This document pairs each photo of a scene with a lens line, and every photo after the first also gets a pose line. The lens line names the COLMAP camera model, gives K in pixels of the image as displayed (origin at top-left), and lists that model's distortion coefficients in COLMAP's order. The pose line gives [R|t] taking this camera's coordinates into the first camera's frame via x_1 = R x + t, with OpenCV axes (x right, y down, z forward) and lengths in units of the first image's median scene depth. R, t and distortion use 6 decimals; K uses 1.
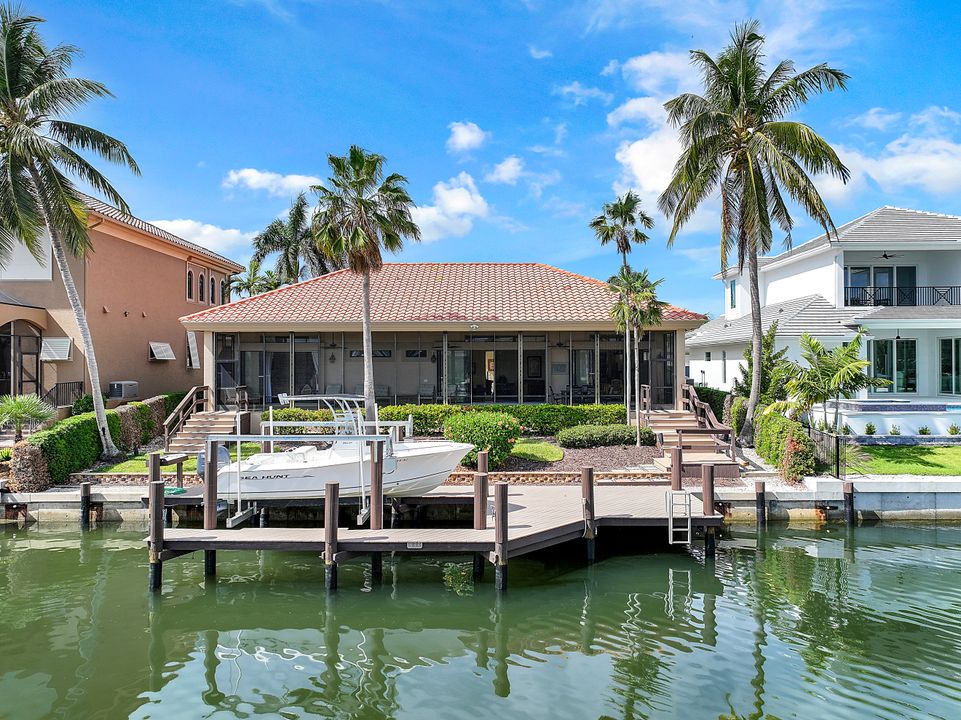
lens RADIAL K [[692.1, 0, 486.1], [0, 692.1, 365.0], [0, 0, 1]] dist [-0.020307, 0.051193]
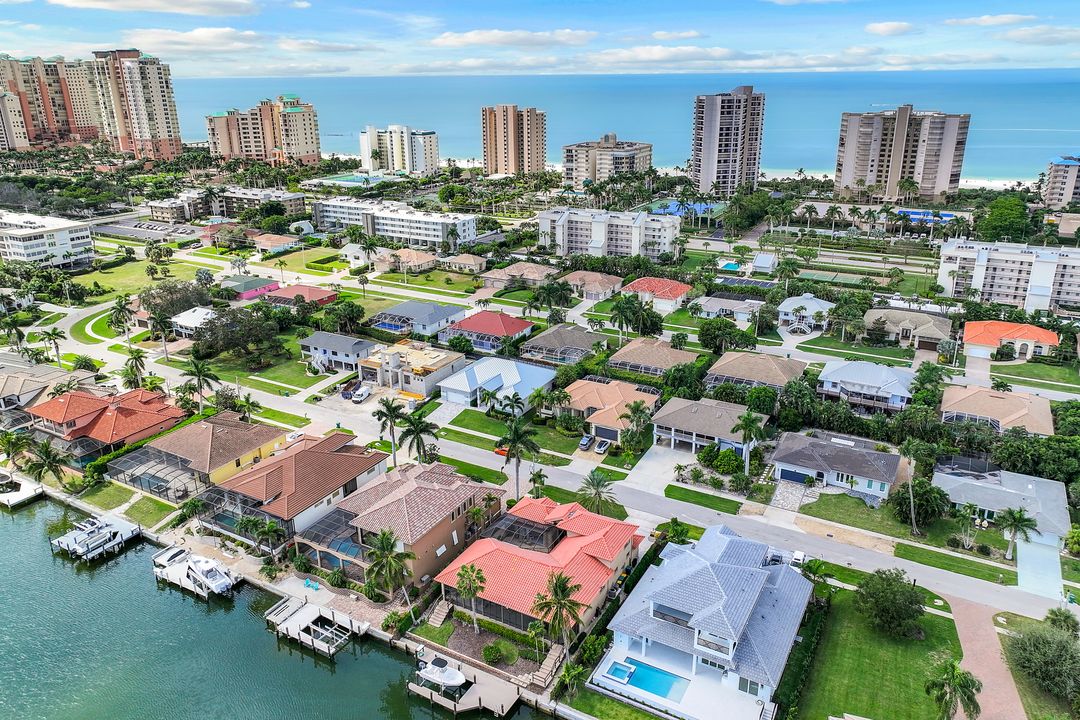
lens RADIAL K [[768.4, 0, 545.9], [0, 768.4, 353.8], [0, 0, 1]] dist [0.004995, 0.007026]
pose [[0.875650, 0.160047, -0.455655, 2.138128], [0.009907, 0.937340, 0.348275, -3.249081], [0.482844, -0.309482, 0.819196, -2.011694]]
